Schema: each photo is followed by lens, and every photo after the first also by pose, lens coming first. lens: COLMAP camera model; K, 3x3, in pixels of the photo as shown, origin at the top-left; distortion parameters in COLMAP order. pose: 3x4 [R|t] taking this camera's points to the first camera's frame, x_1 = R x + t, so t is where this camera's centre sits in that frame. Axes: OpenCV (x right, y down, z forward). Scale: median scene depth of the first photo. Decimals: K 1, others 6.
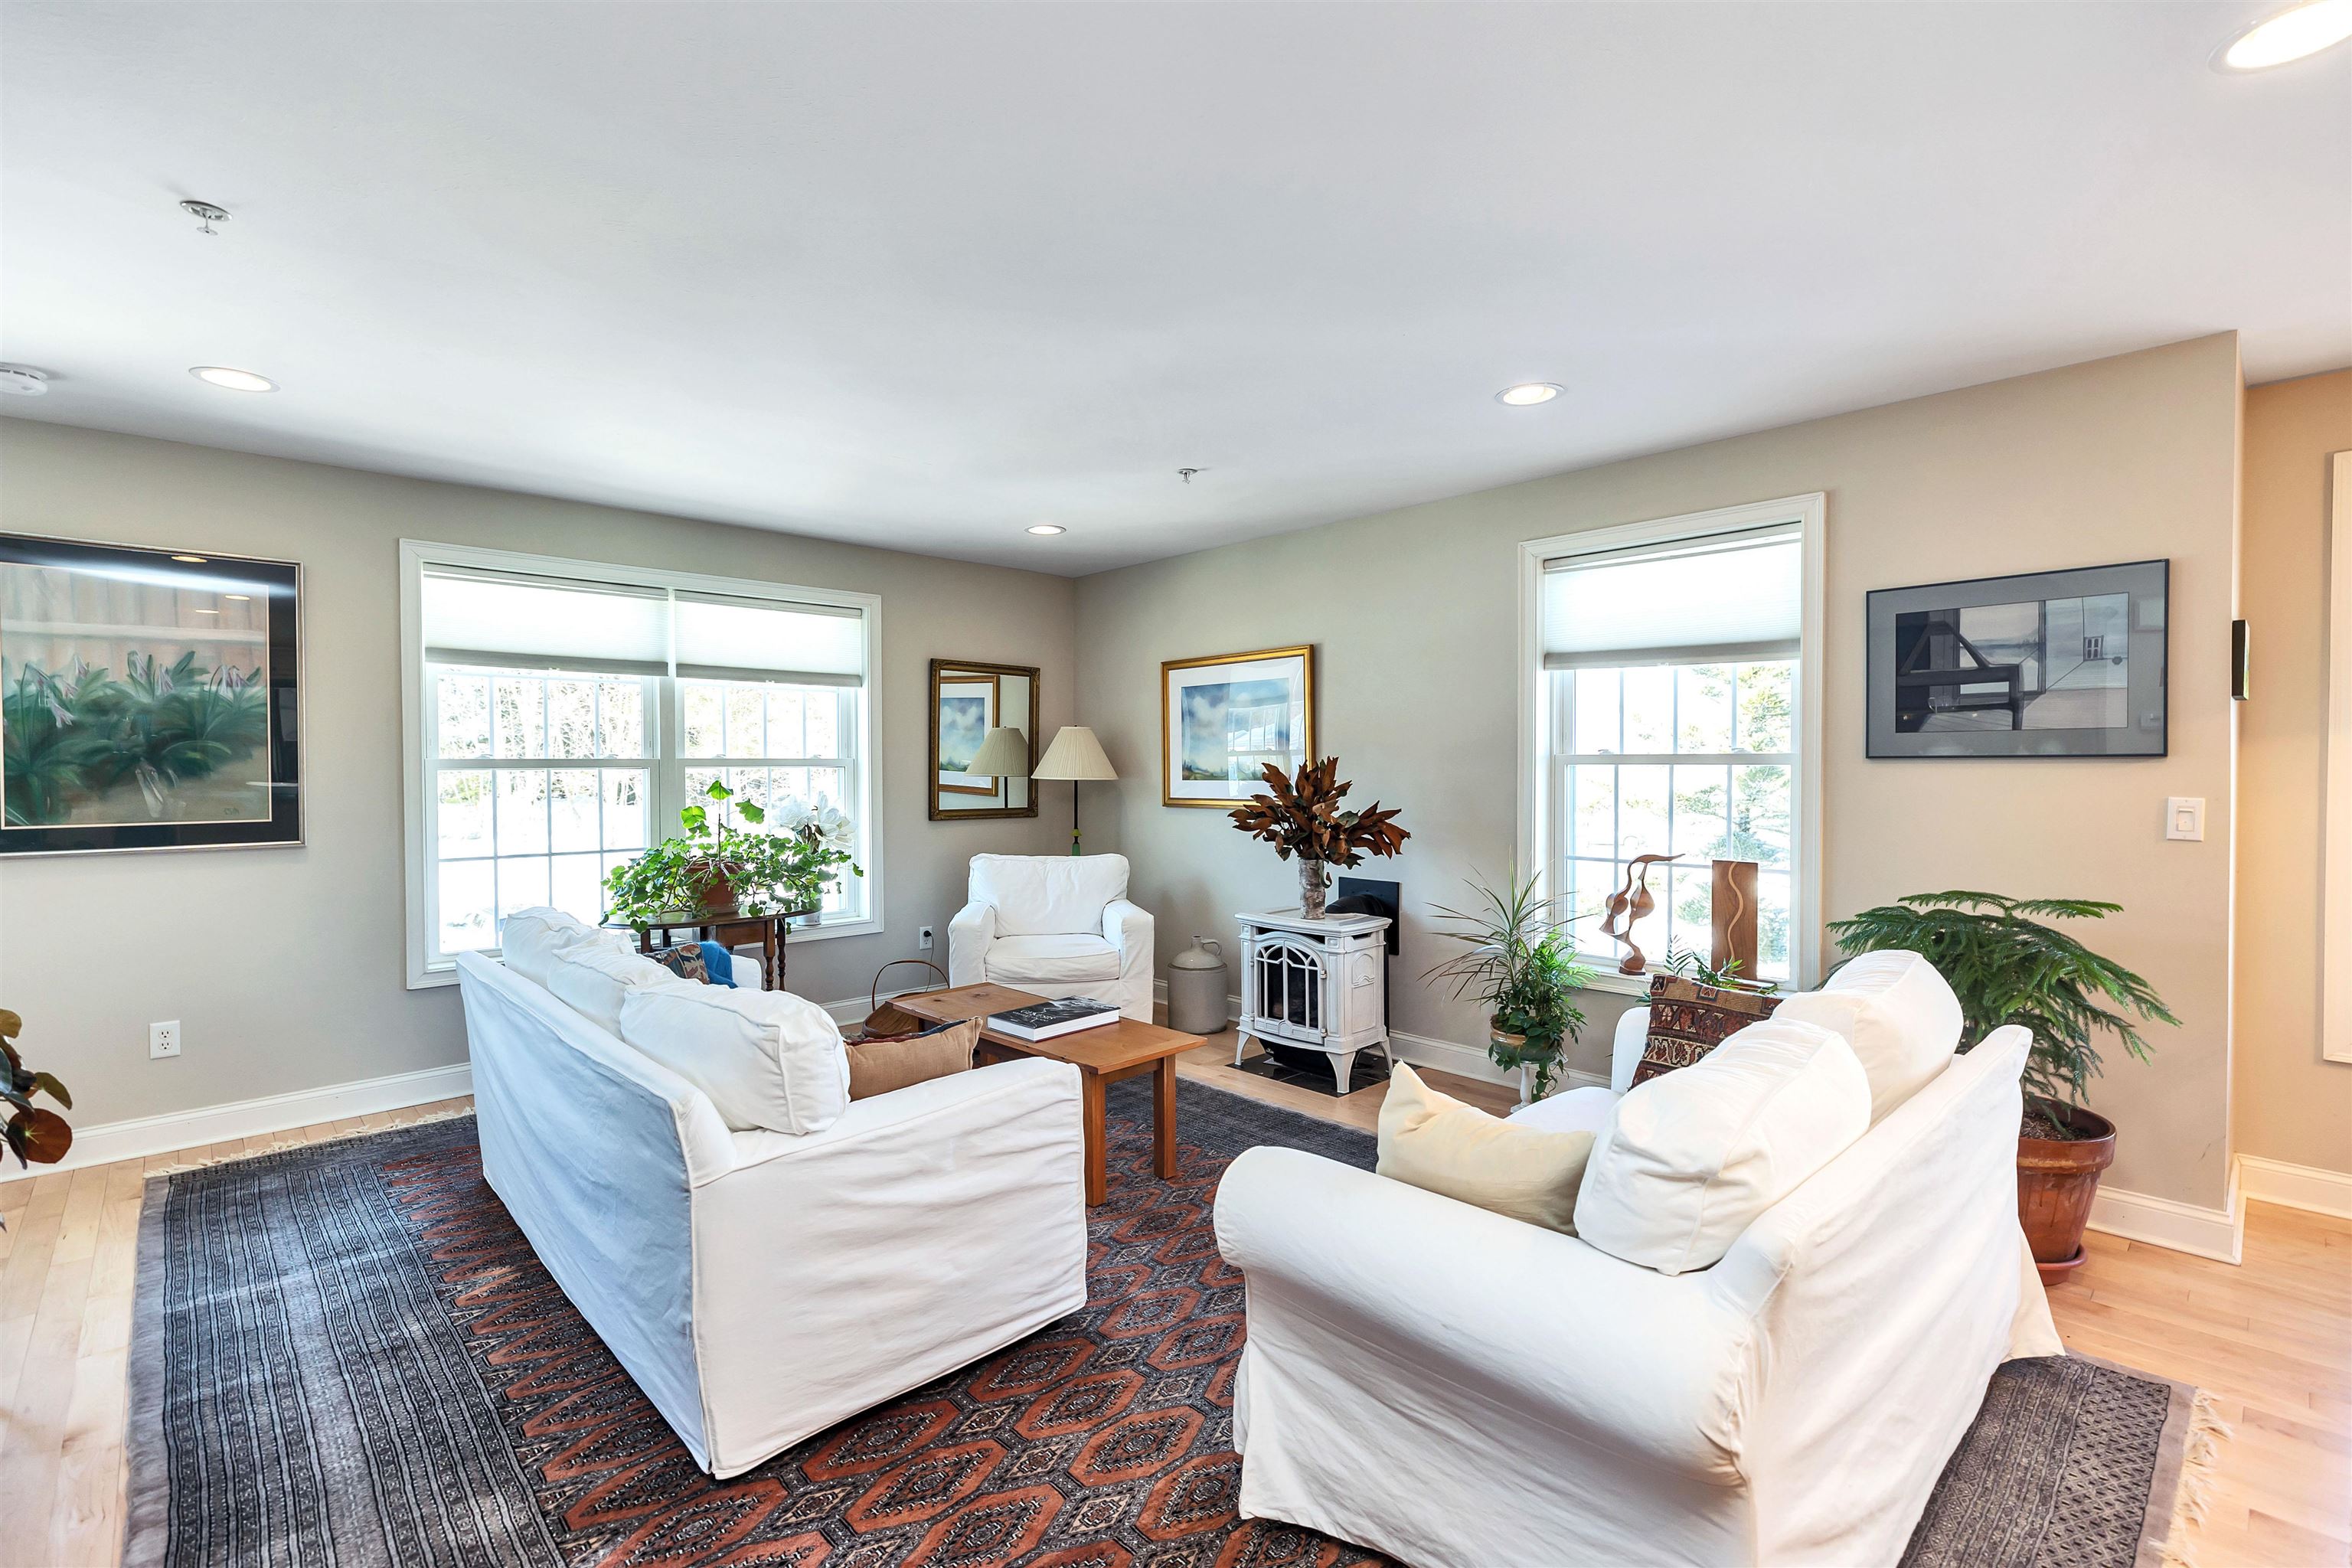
lens RADIAL K [[1034.9, 0, 1160.7], [0, 1034.9, 779.2], [0, 0, 1]] dist [-0.000403, -0.000053]
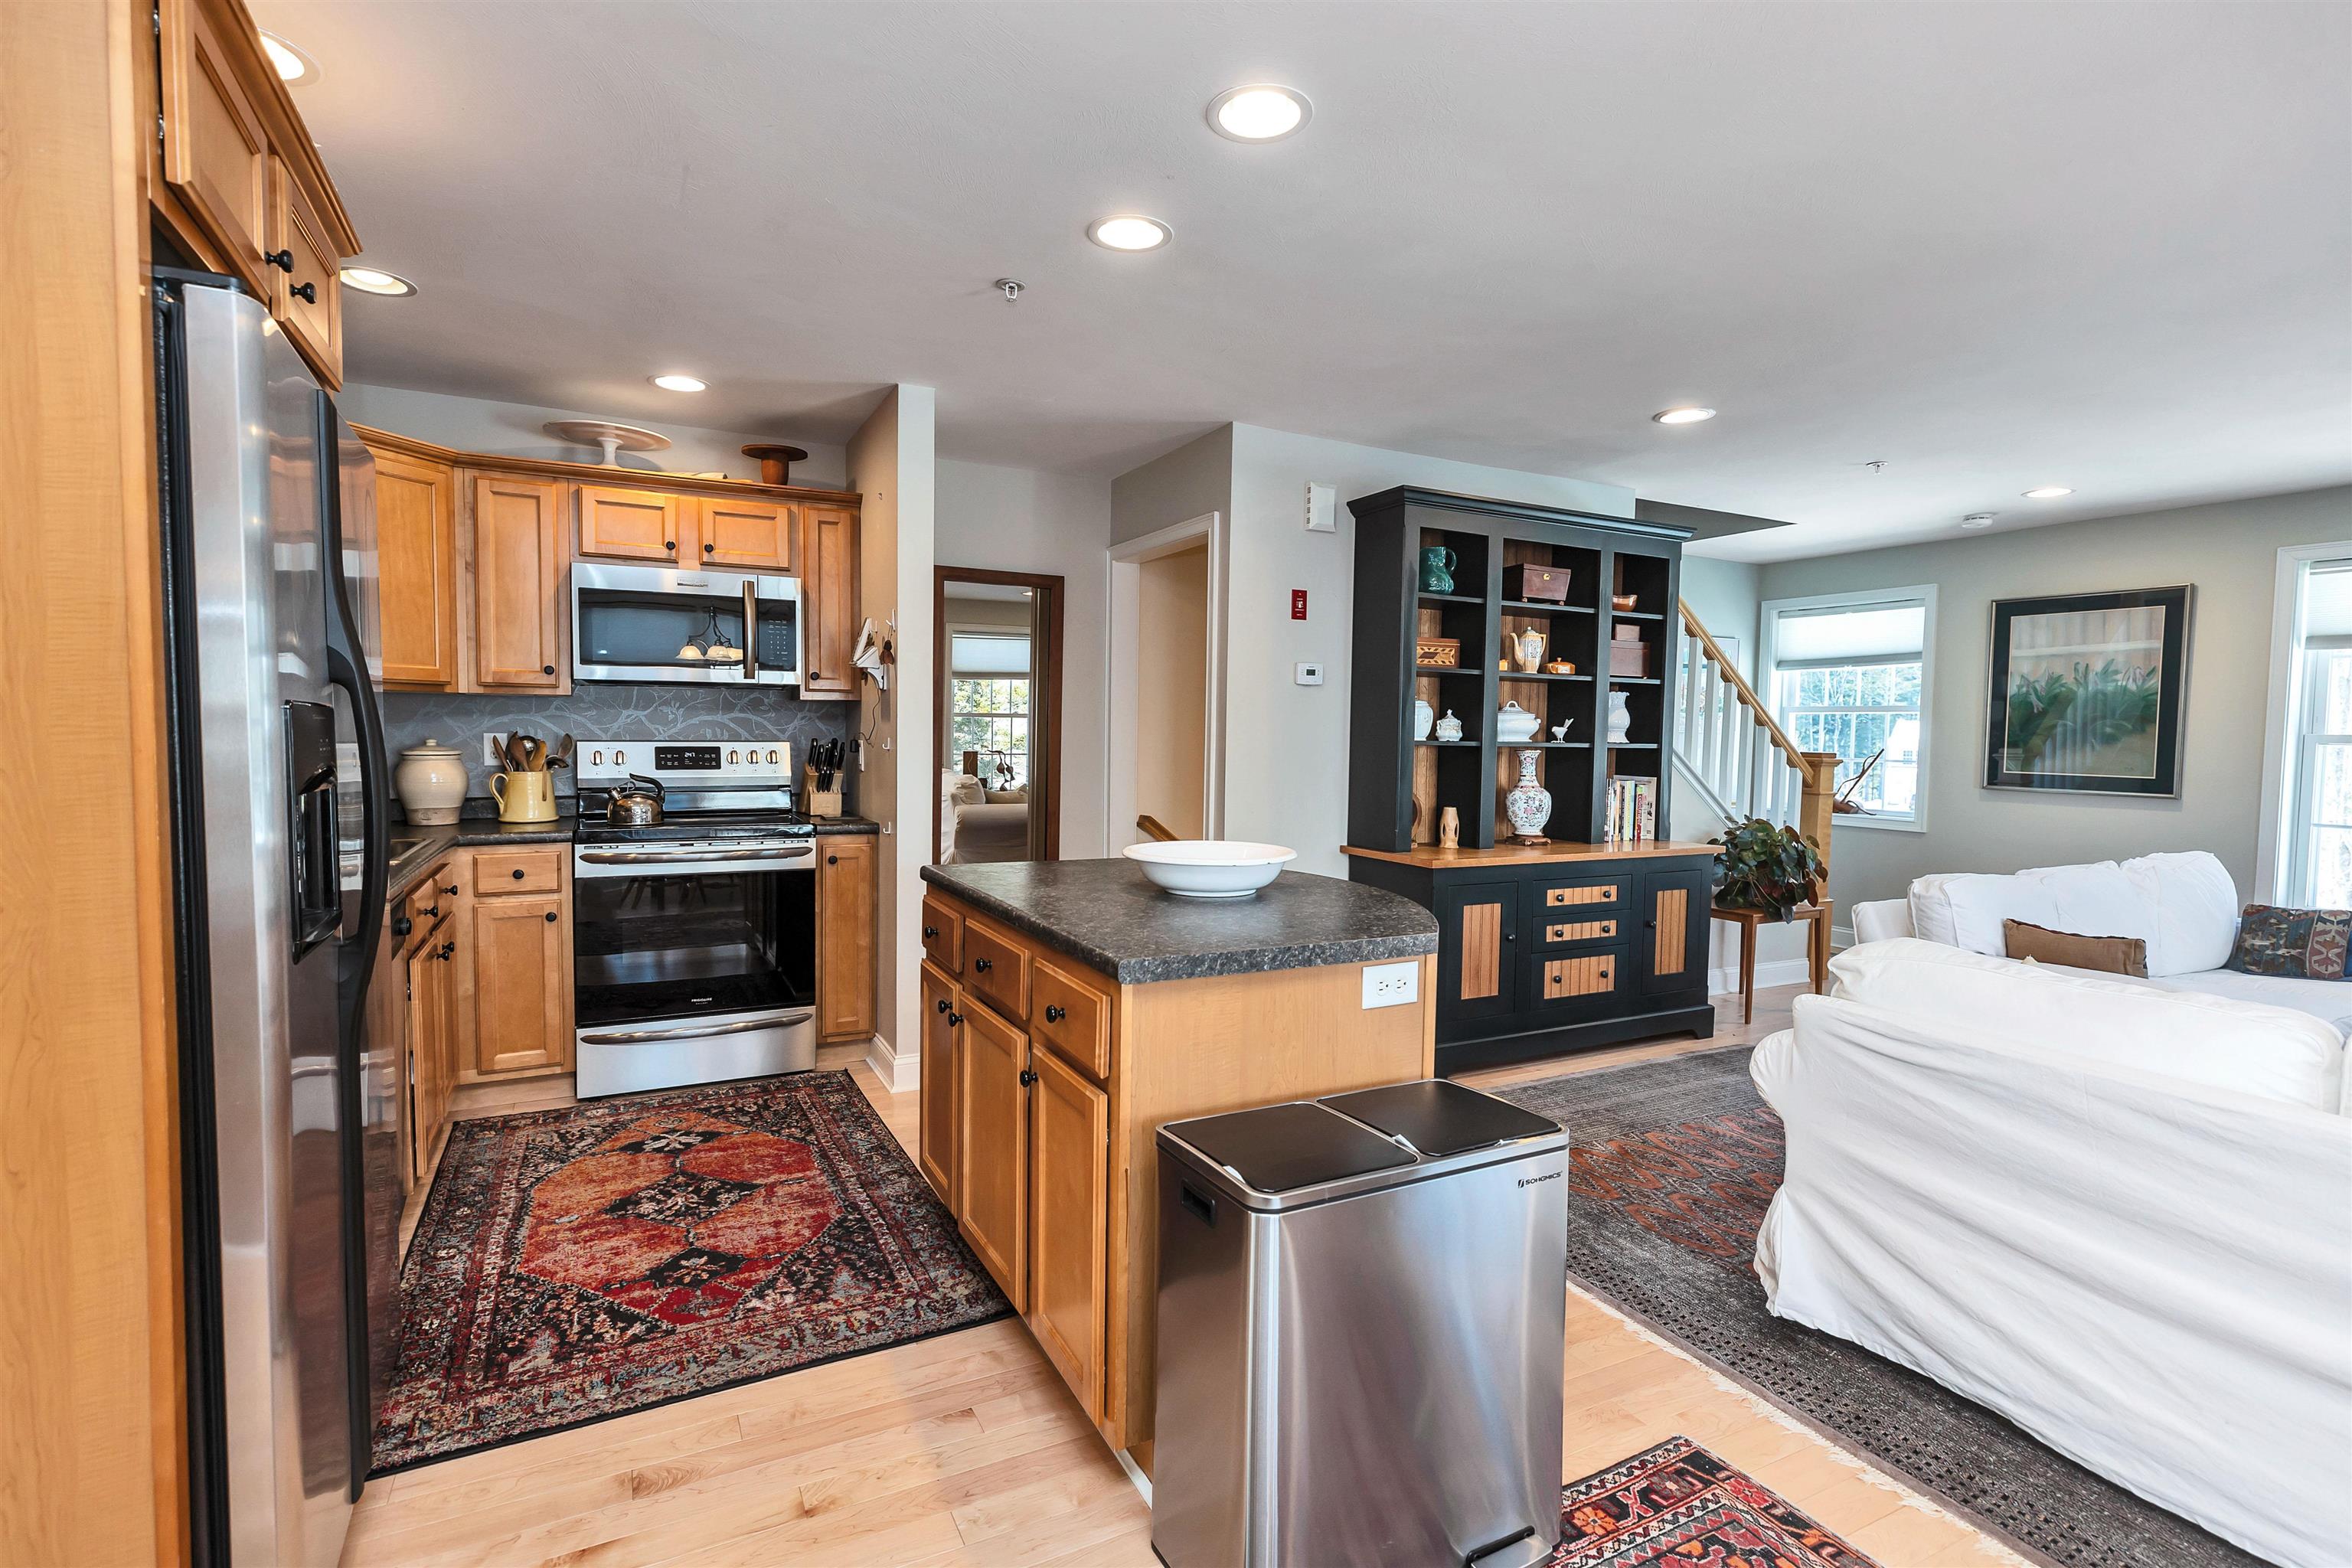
lens RADIAL K [[1091.9, 0, 1176.0], [0, 1091.9, 784.0], [0, 0, 1]] dist [0.004667, 0.000545]
pose [[-0.268858, 0.049722, -0.961896, 1.172767], [-0.030465, 0.997728, 0.060089, 0.000176], [0.962698, 0.045460, -0.266732, 0.186423]]
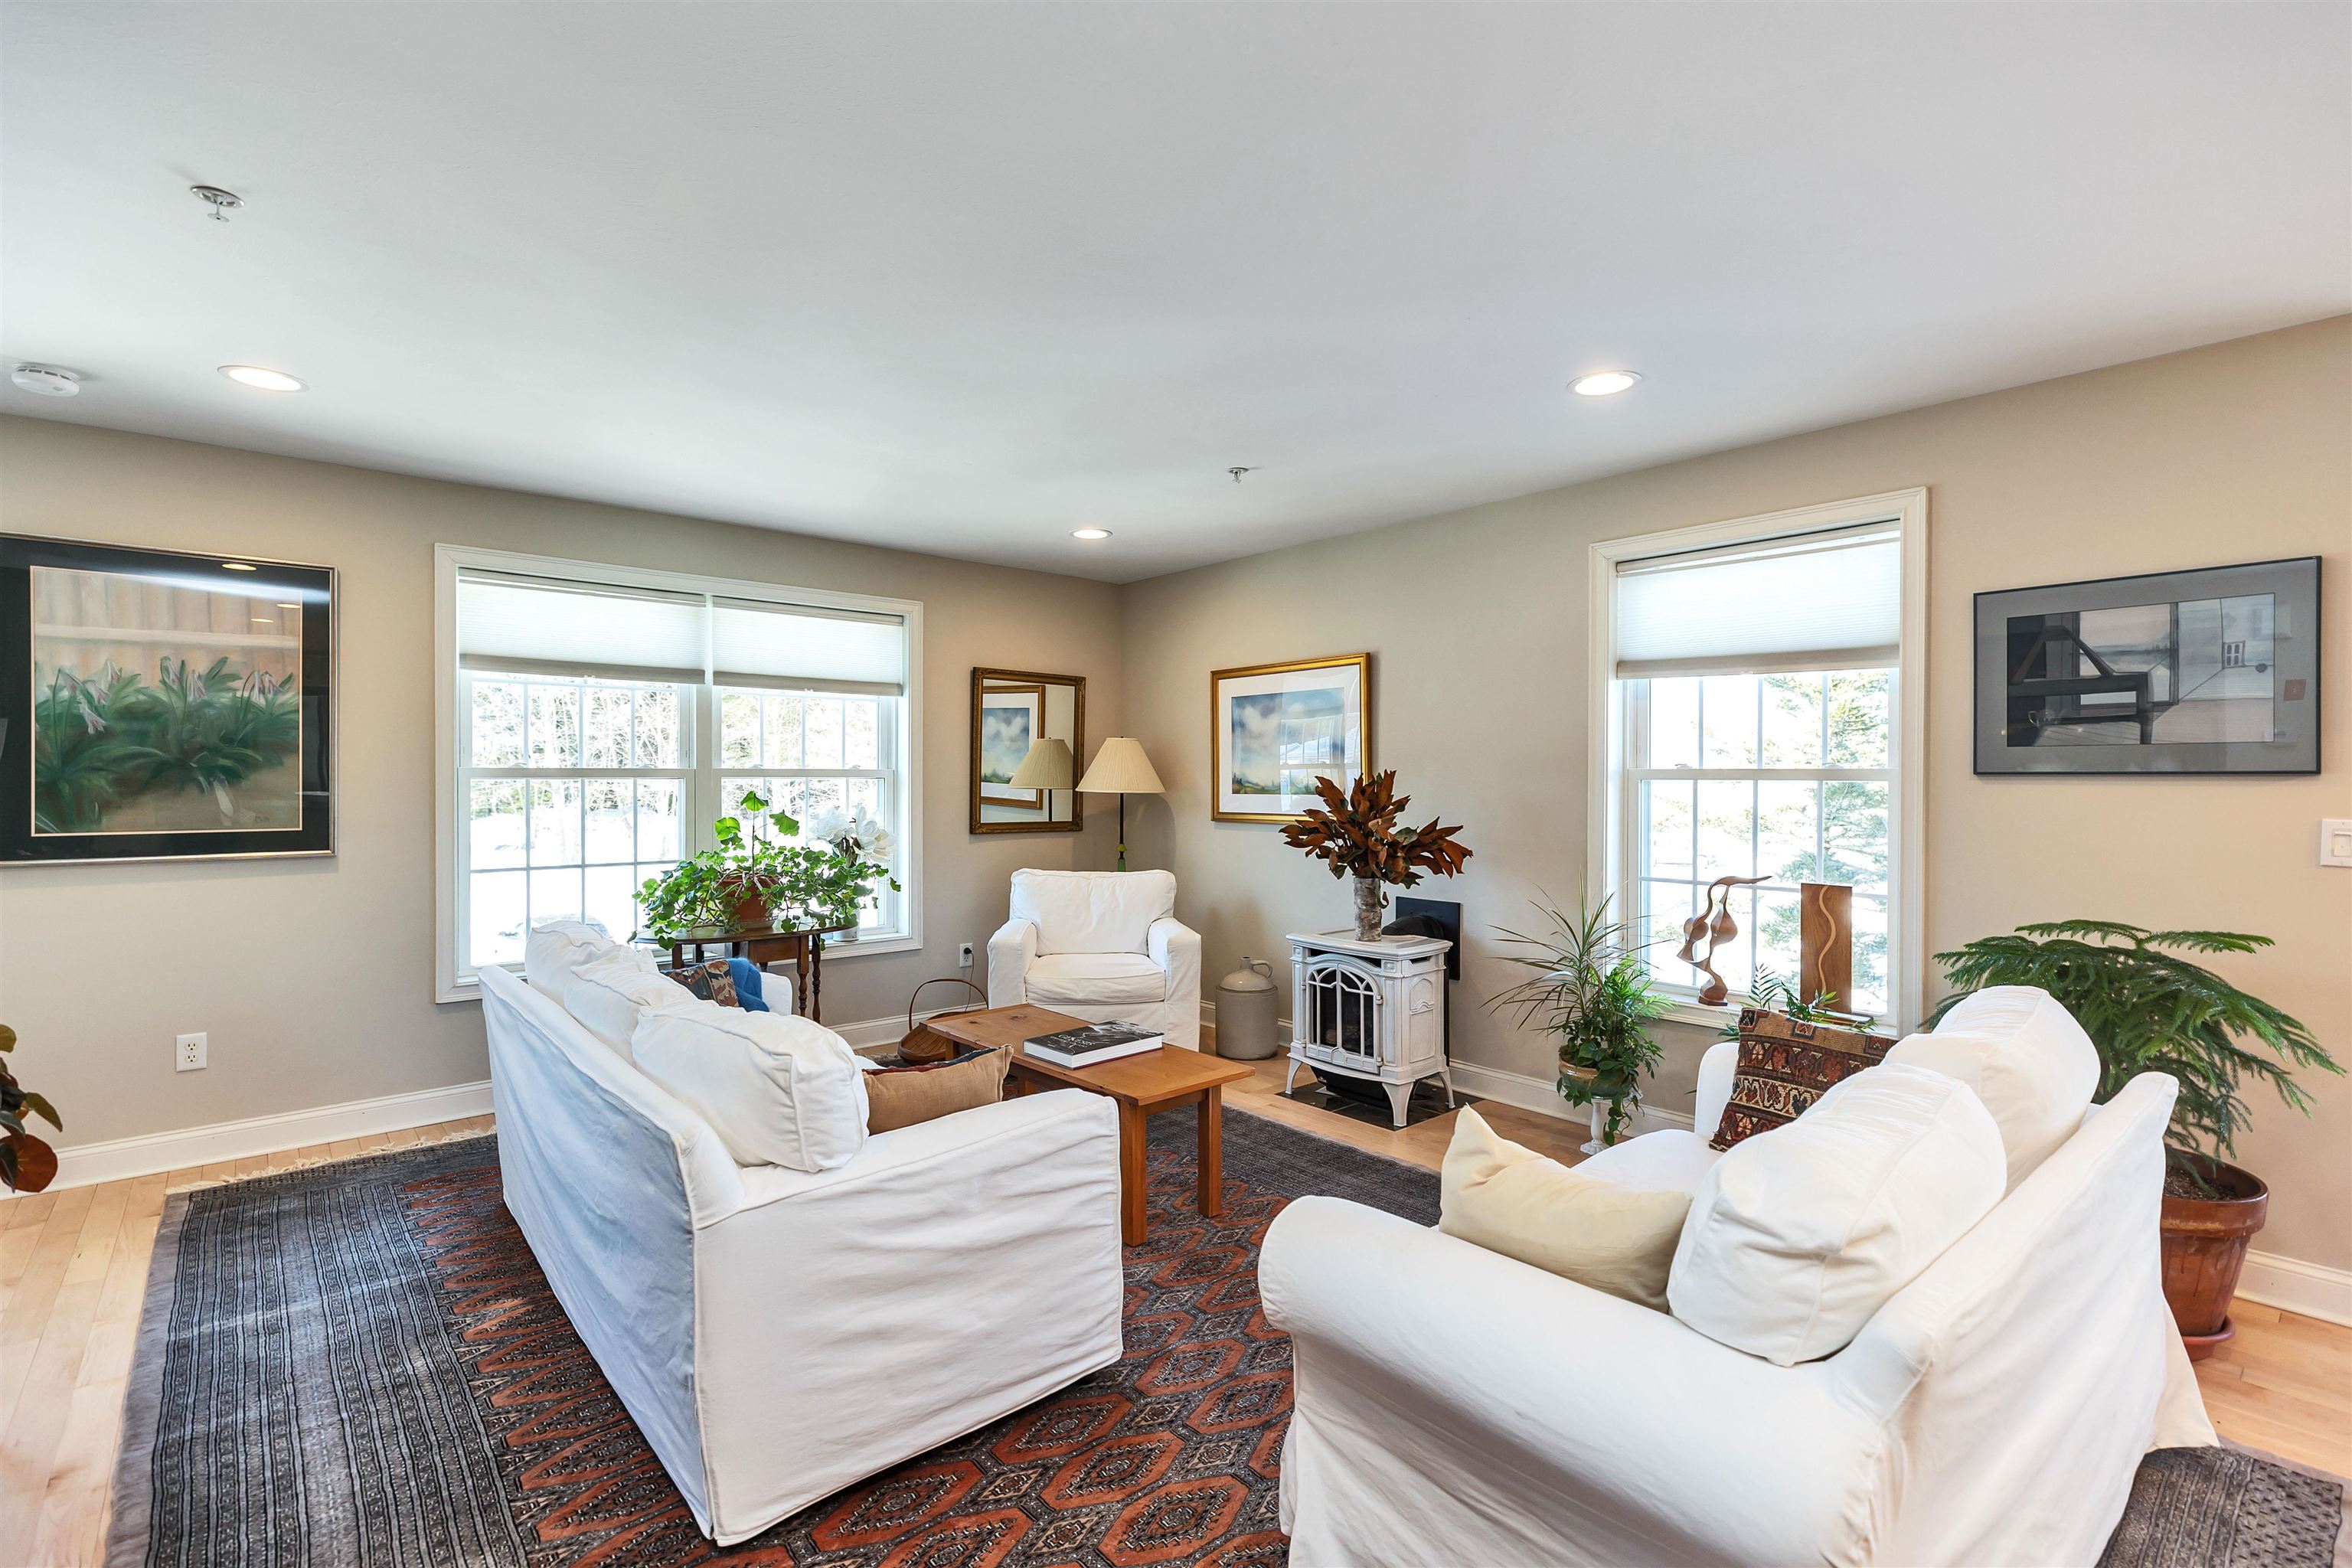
lens RADIAL K [[1054.3, 0, 1172.8], [0, 1054.3, 780.3], [0, 0, 1]] dist [0.002263, -0.000230]
pose [[0.999281, 0.005447, -0.037511, 0.005003], [-0.005897, 0.999912, -0.011887, 0.000609], [0.037443, 0.012100, 0.999226, 0.038954]]
